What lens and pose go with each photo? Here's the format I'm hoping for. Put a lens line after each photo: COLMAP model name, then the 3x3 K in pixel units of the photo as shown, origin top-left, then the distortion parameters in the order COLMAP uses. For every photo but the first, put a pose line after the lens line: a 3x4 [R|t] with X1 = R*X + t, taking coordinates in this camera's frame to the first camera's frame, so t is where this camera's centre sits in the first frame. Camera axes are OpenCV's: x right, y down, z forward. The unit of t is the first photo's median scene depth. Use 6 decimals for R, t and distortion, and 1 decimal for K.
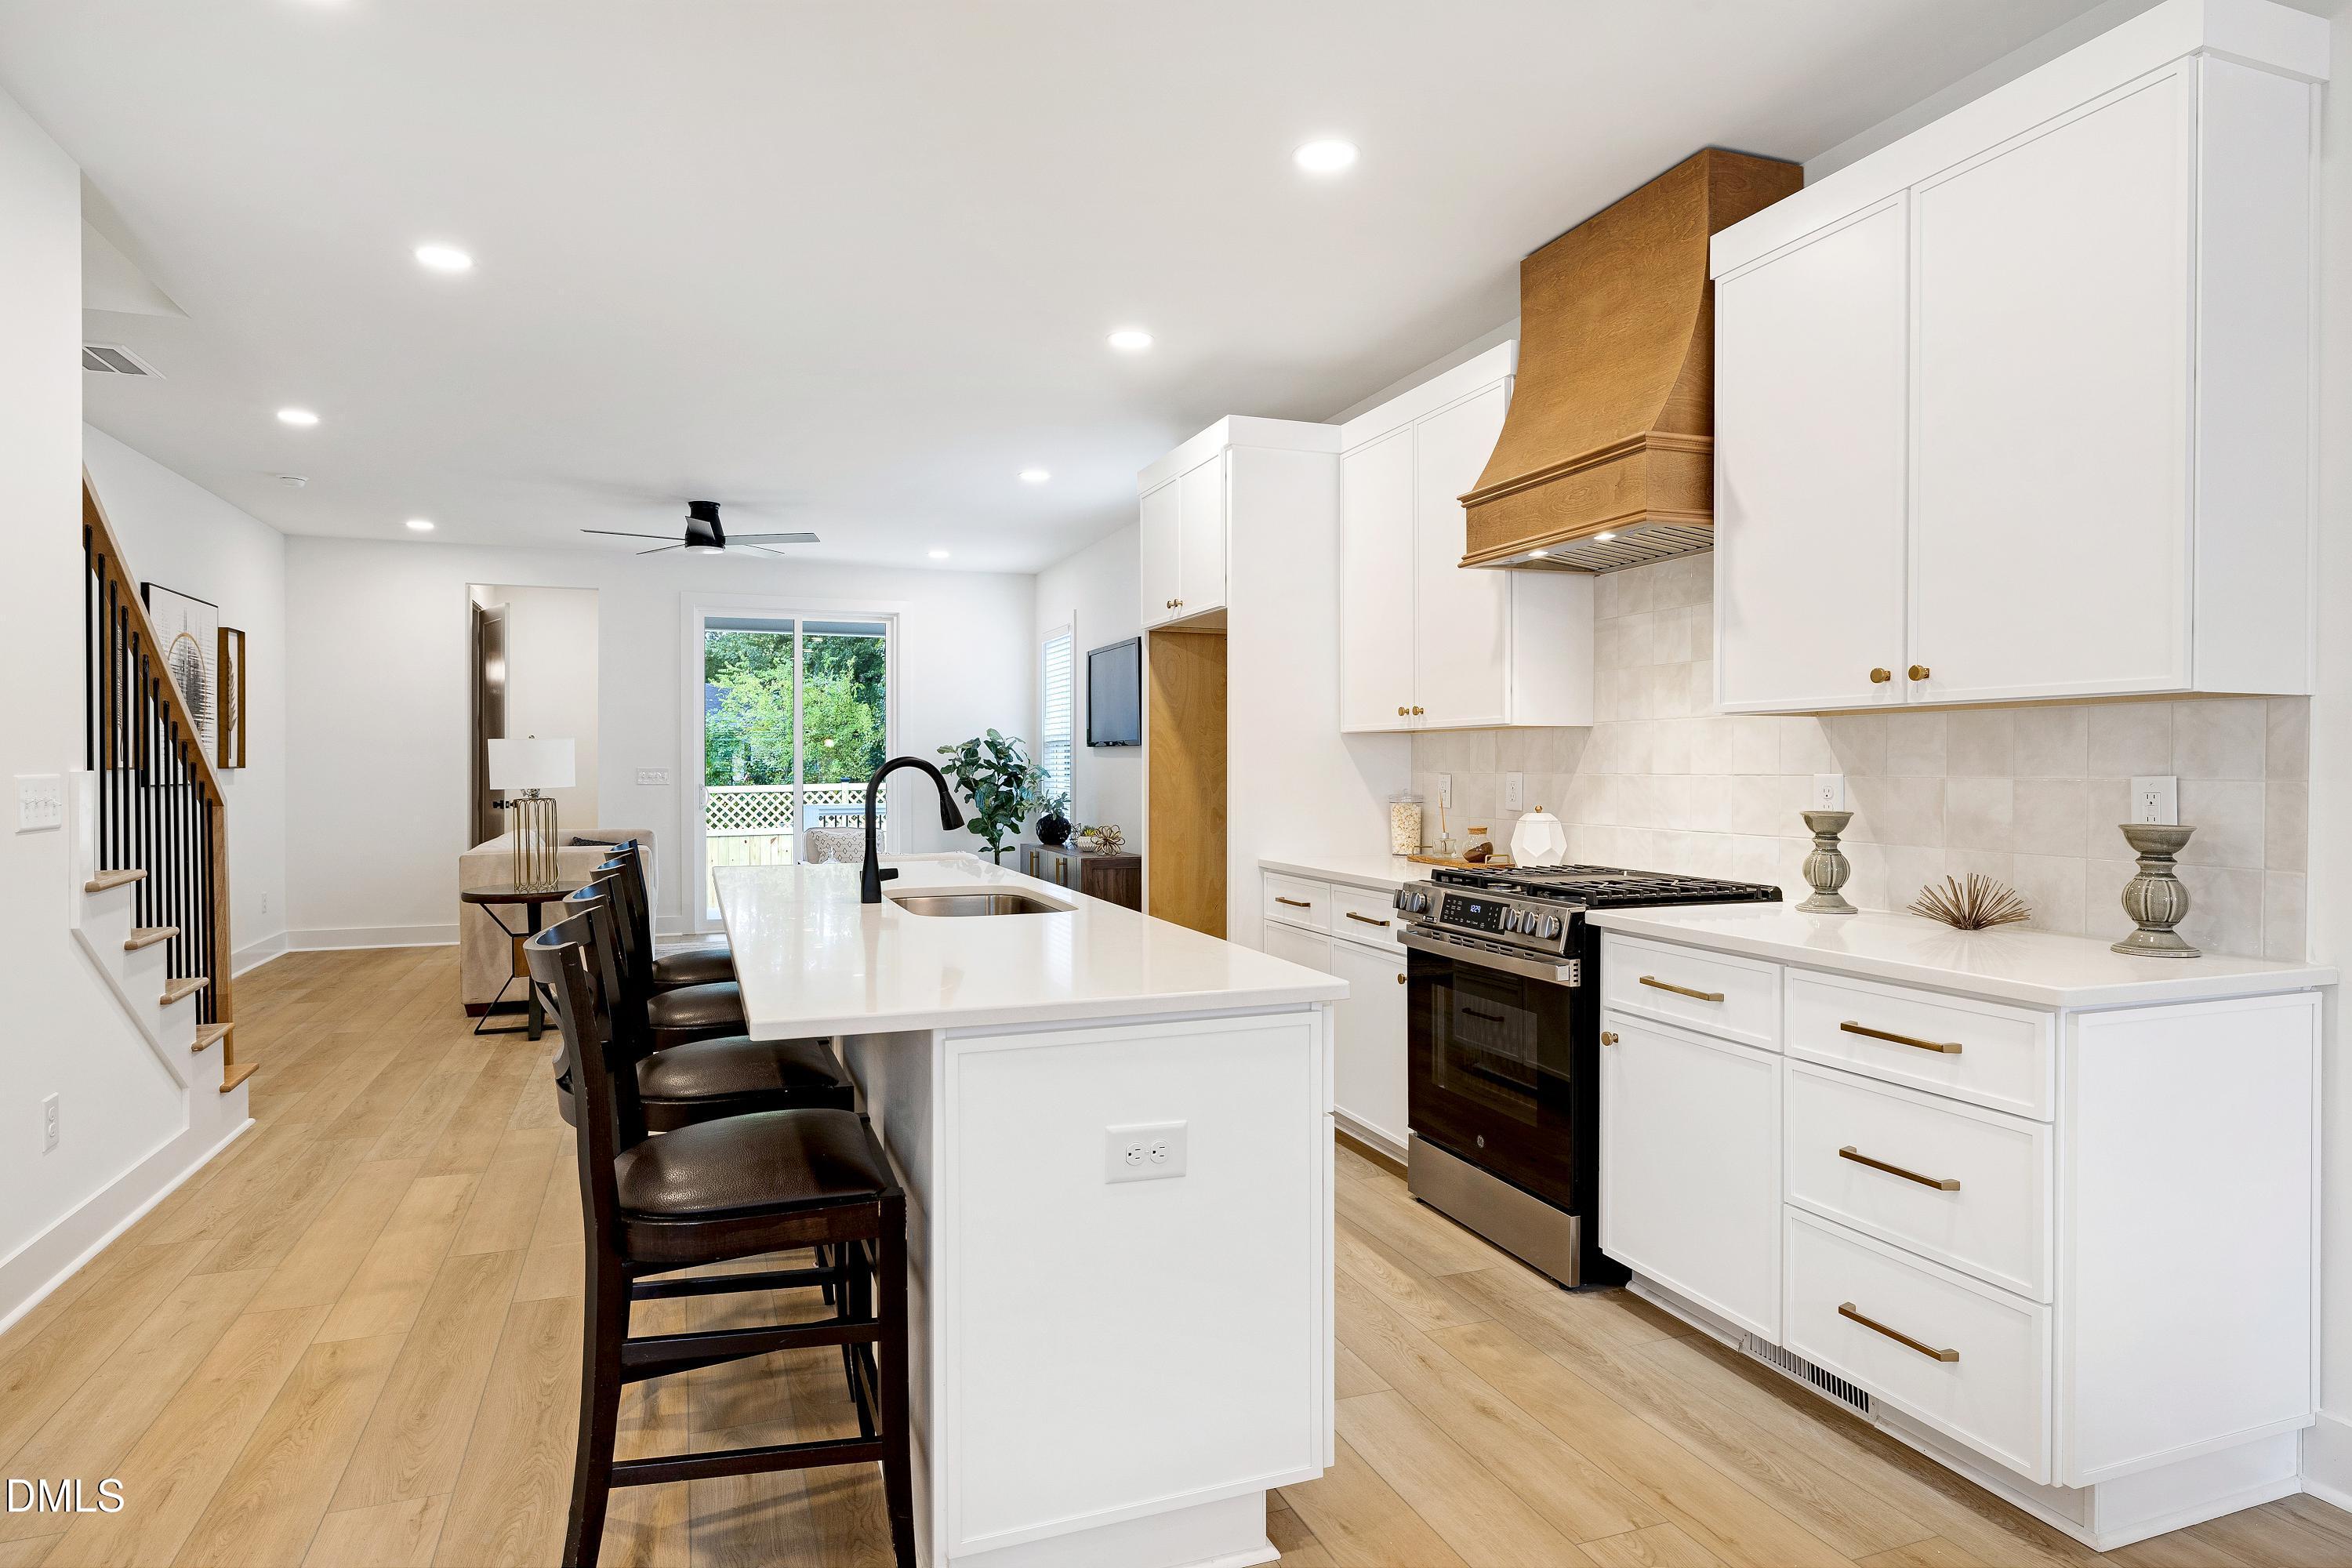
lens RADIAL K [[1307.7, 0, 1169.8], [0, 1307.7, 772.6], [0, 0, 1]] dist [-0.000600, -0.001632]
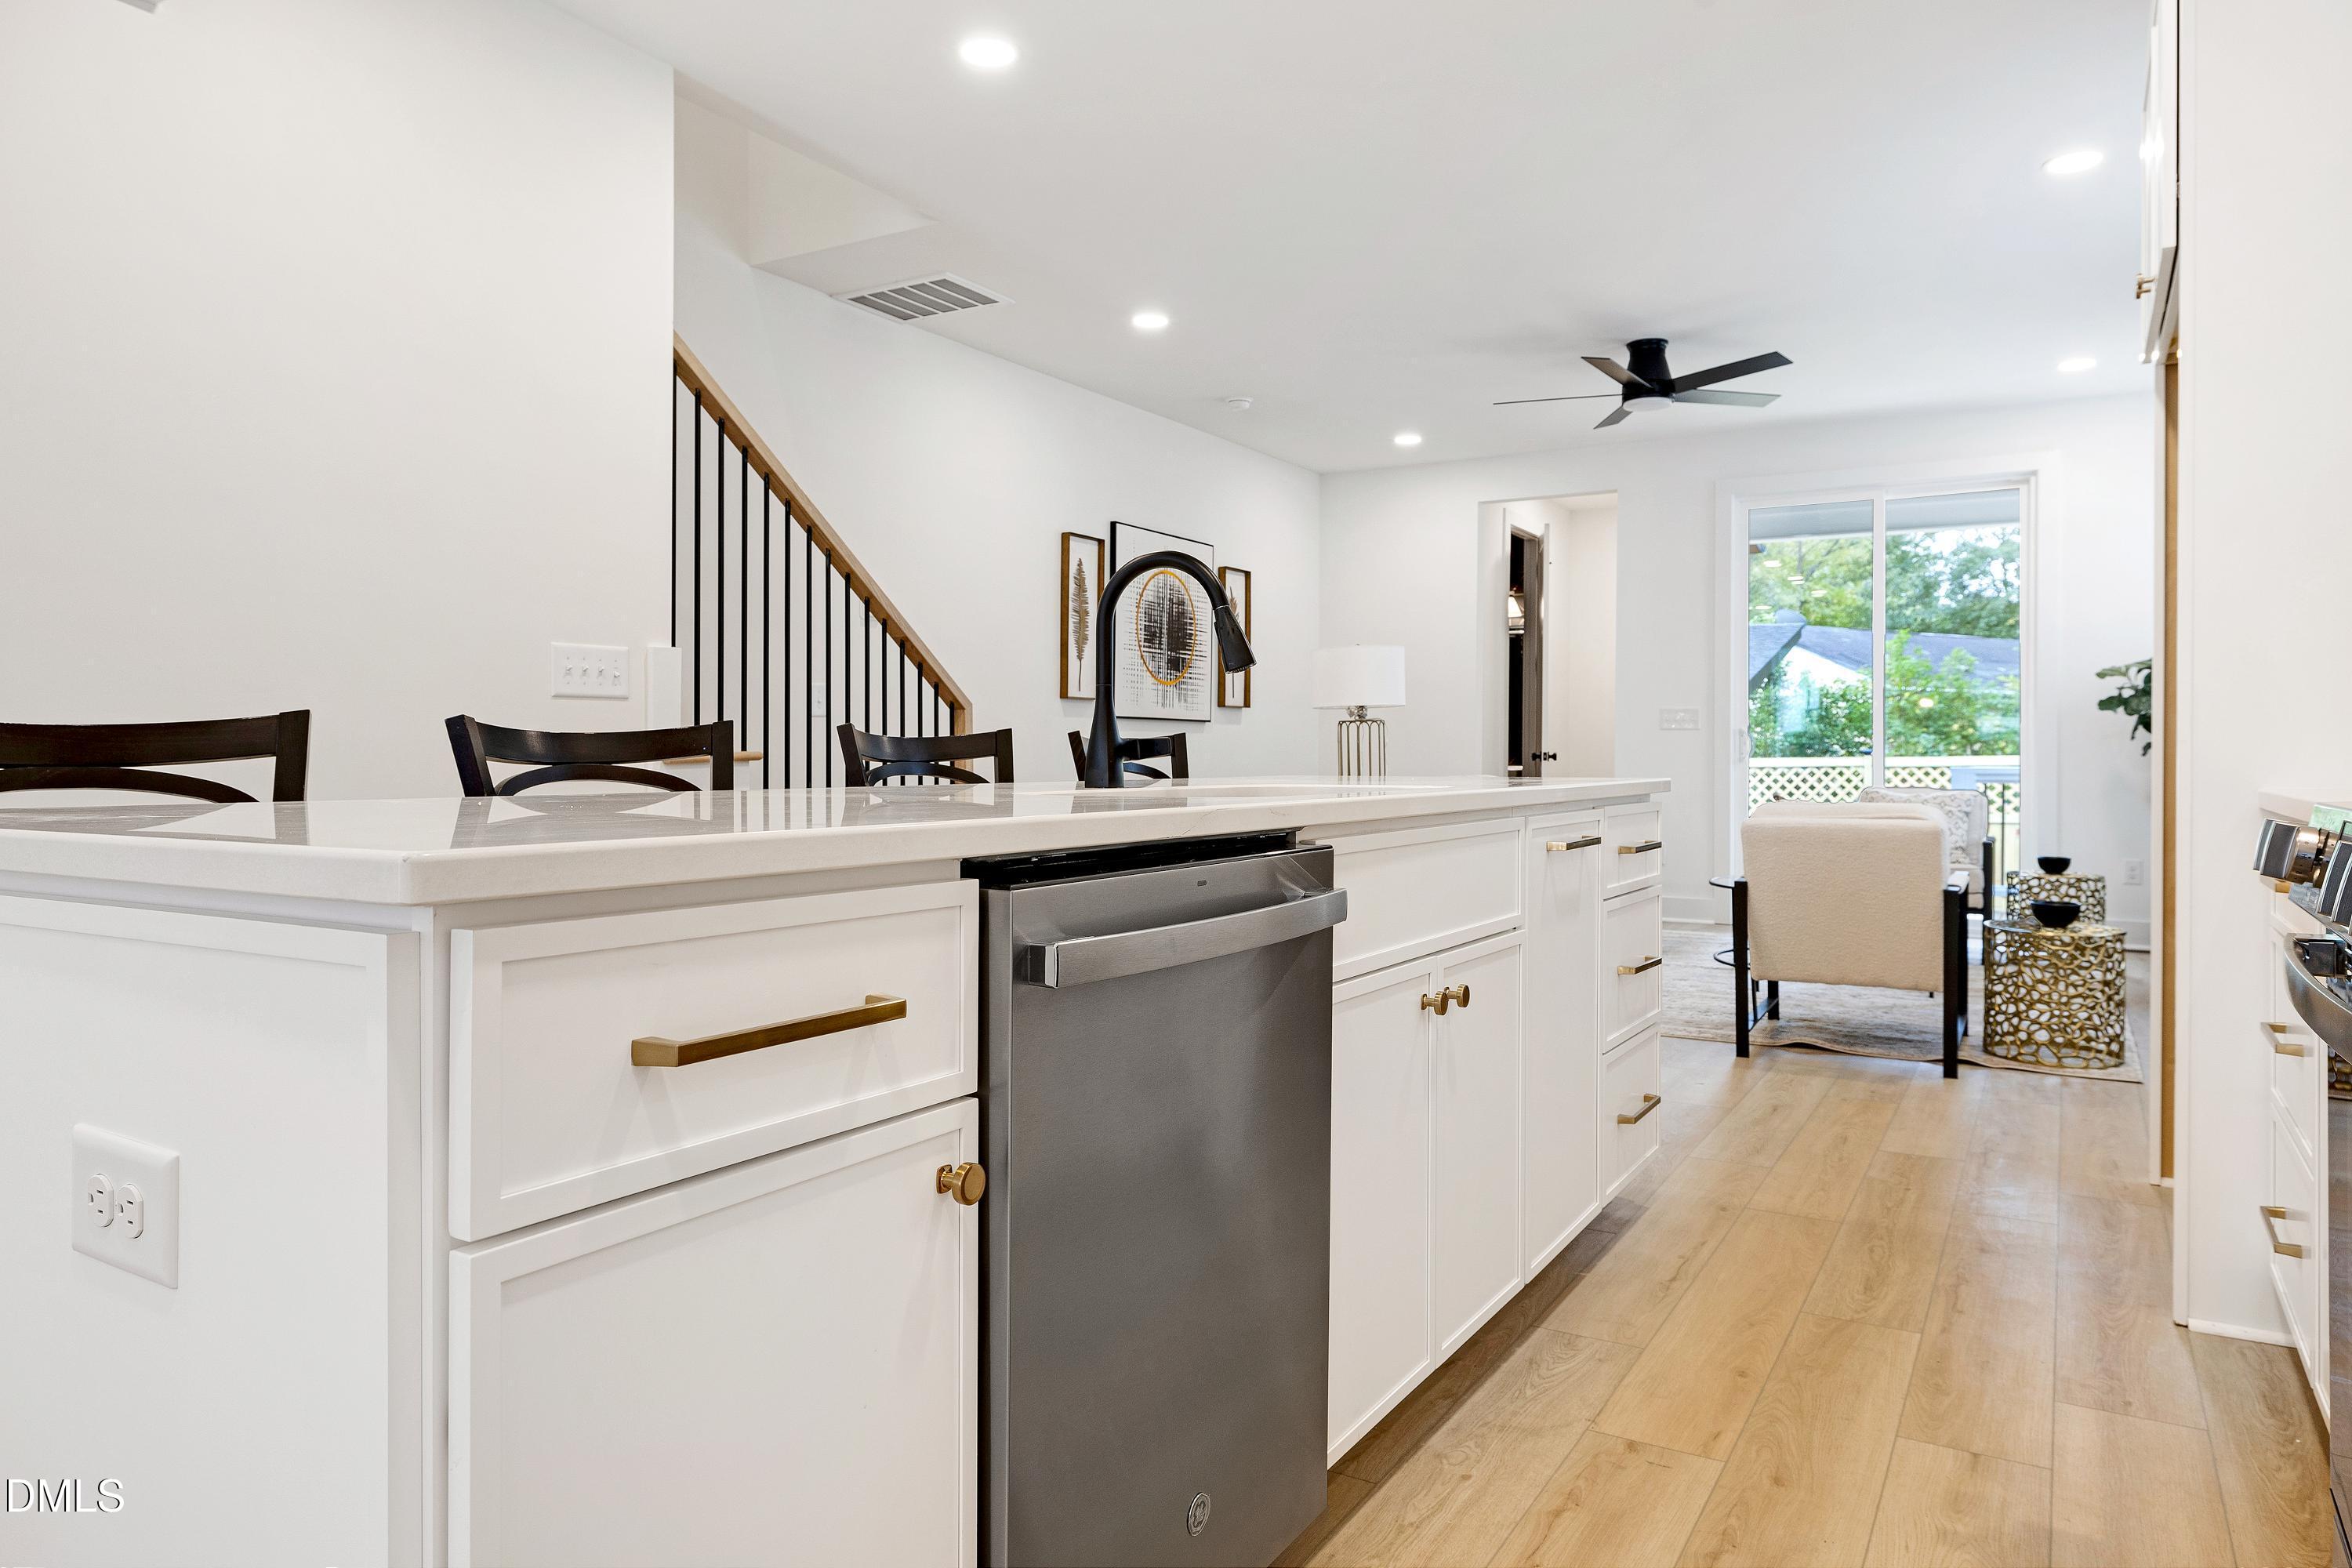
lens RADIAL K [[1496.2, 0, 1168.4], [0, 1496.2, 756.5], [0, 0, 1]] dist [0.003208, 0.000733]
pose [[0.620407, 0.004455, -0.784268, 0.299361], [-0.008290, 0.999965, -0.000878, 0.071155], [0.784236, 0.007046, 0.620422, 0.491272]]
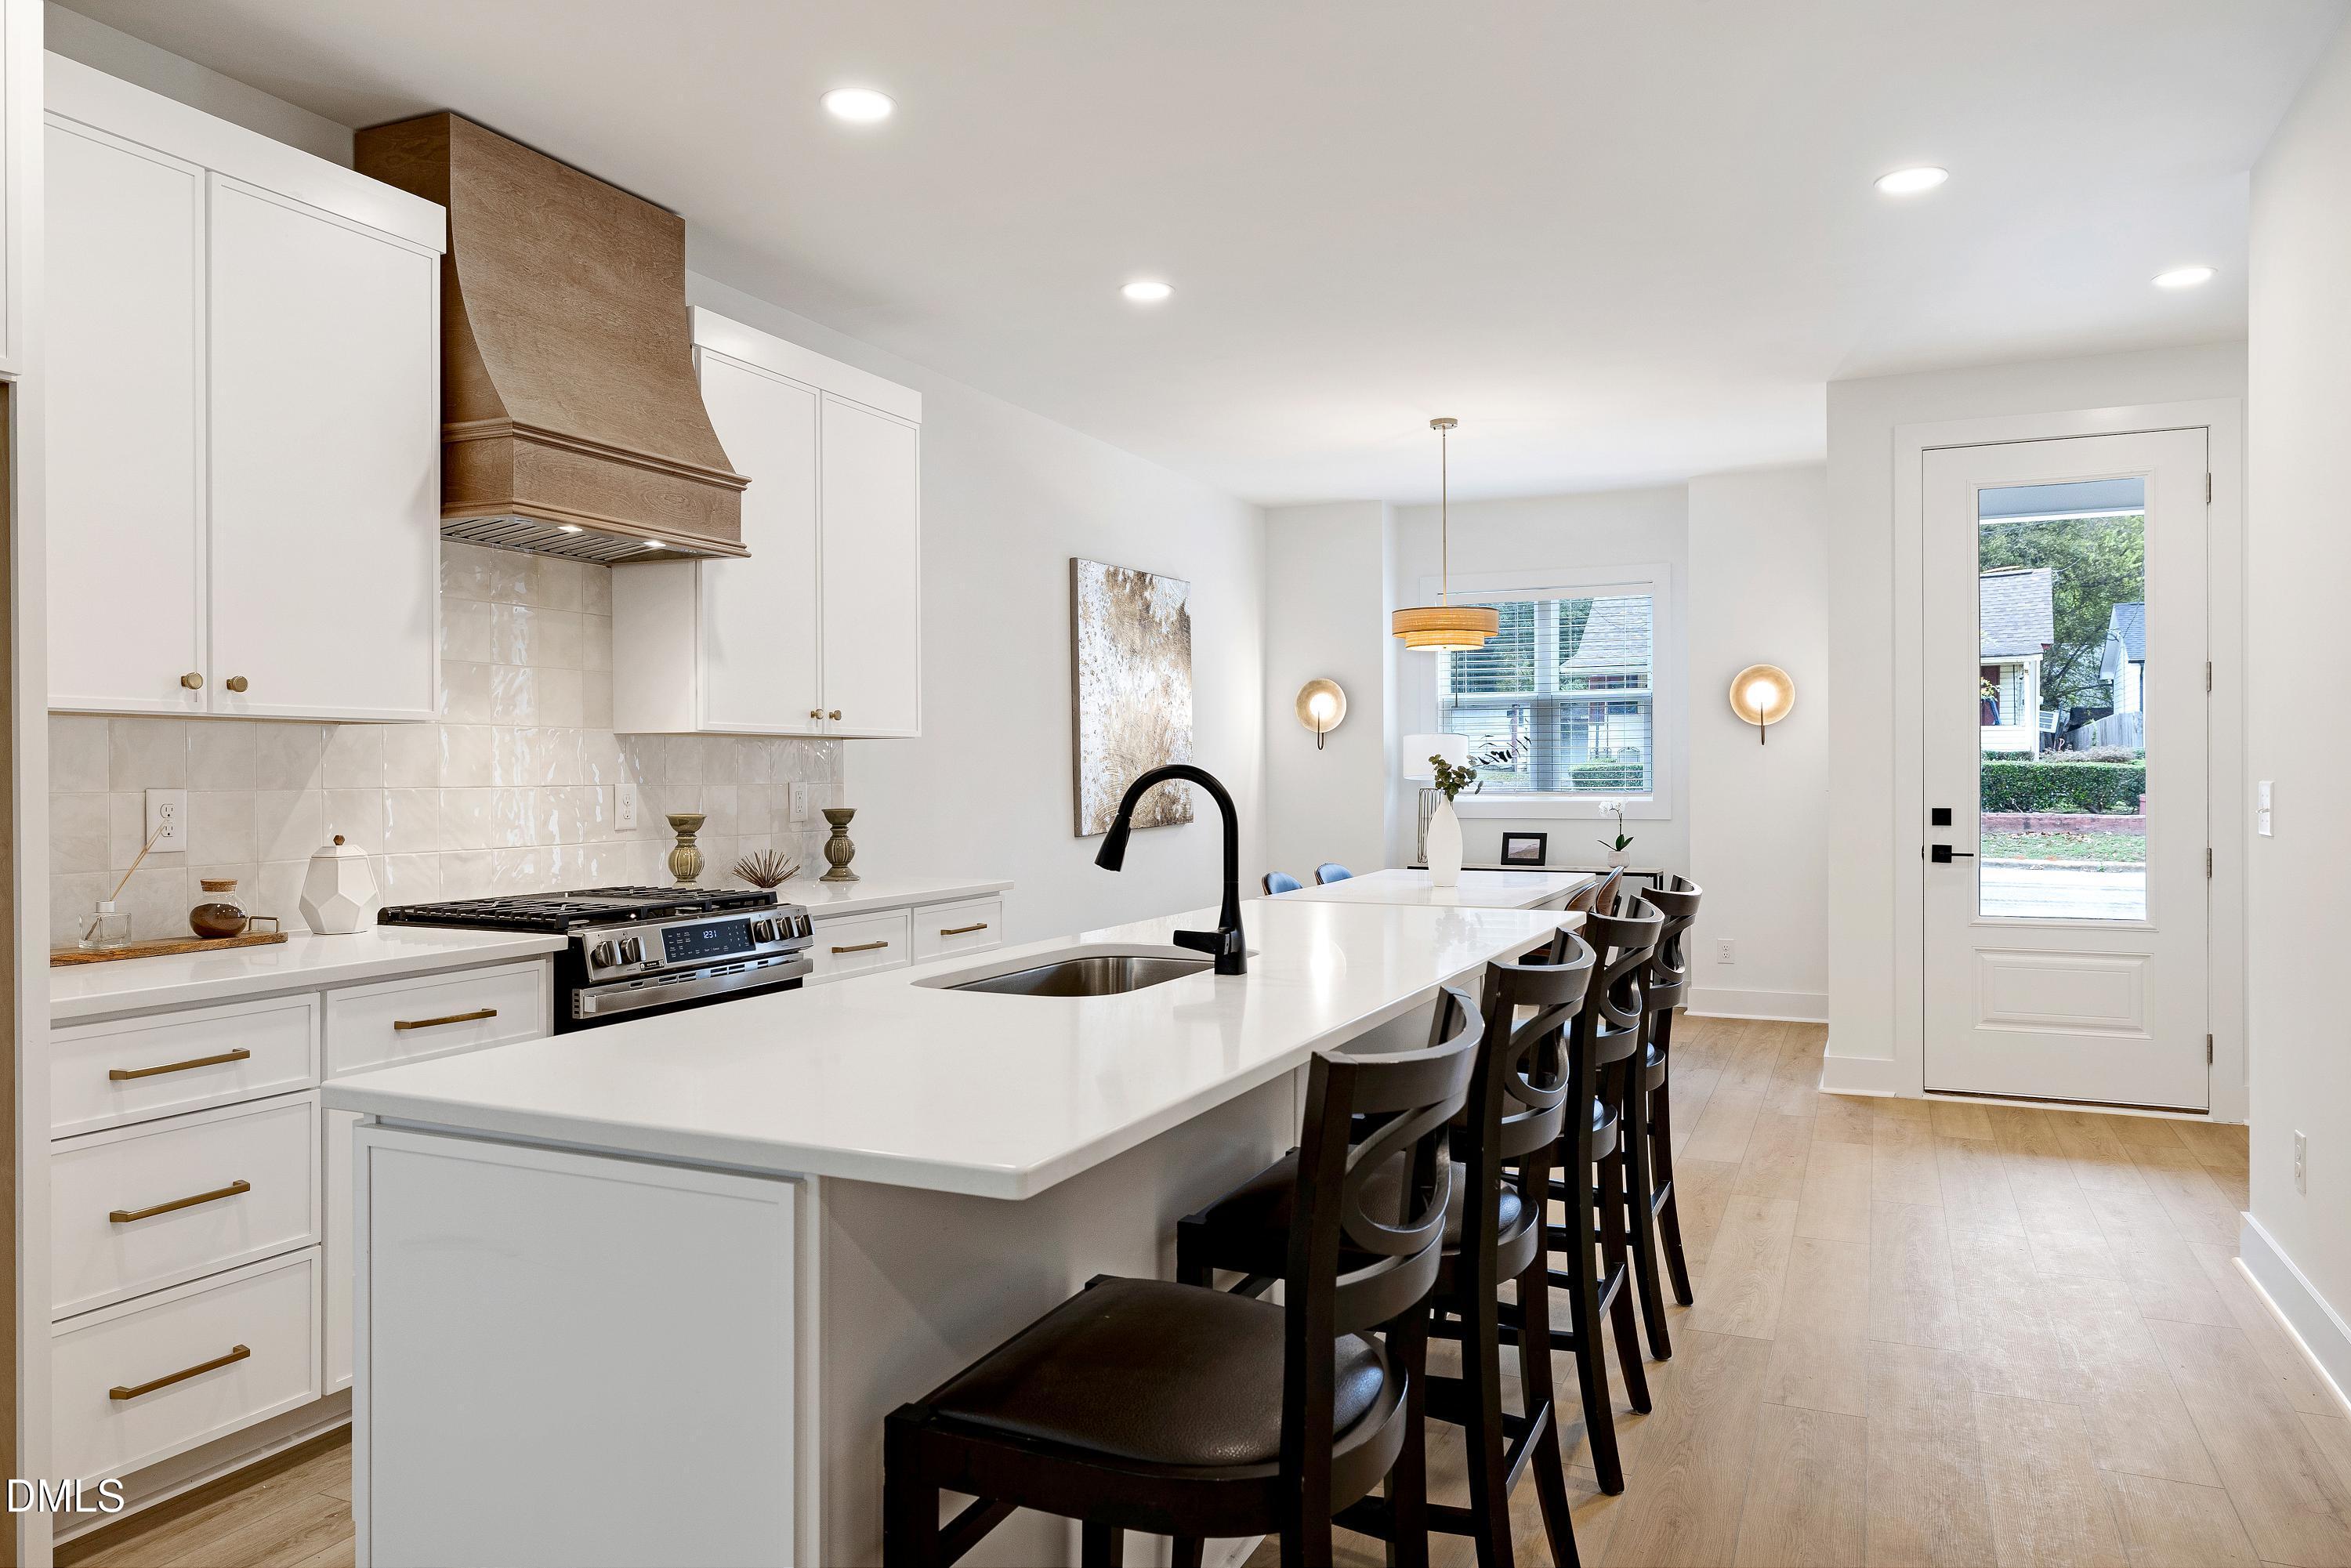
lens RADIAL K [[1553.1, 0, 1165.5], [0, 1553.1, 772.5], [0, 0, 1]] dist [0.000035, -0.000109]
pose [[-0.707895, 0.000017, 0.706317, -0.668013], [0.003784, 0.999986, 0.003769, -0.010240], [-0.706307, 0.005341, -0.707885, 1.365124]]
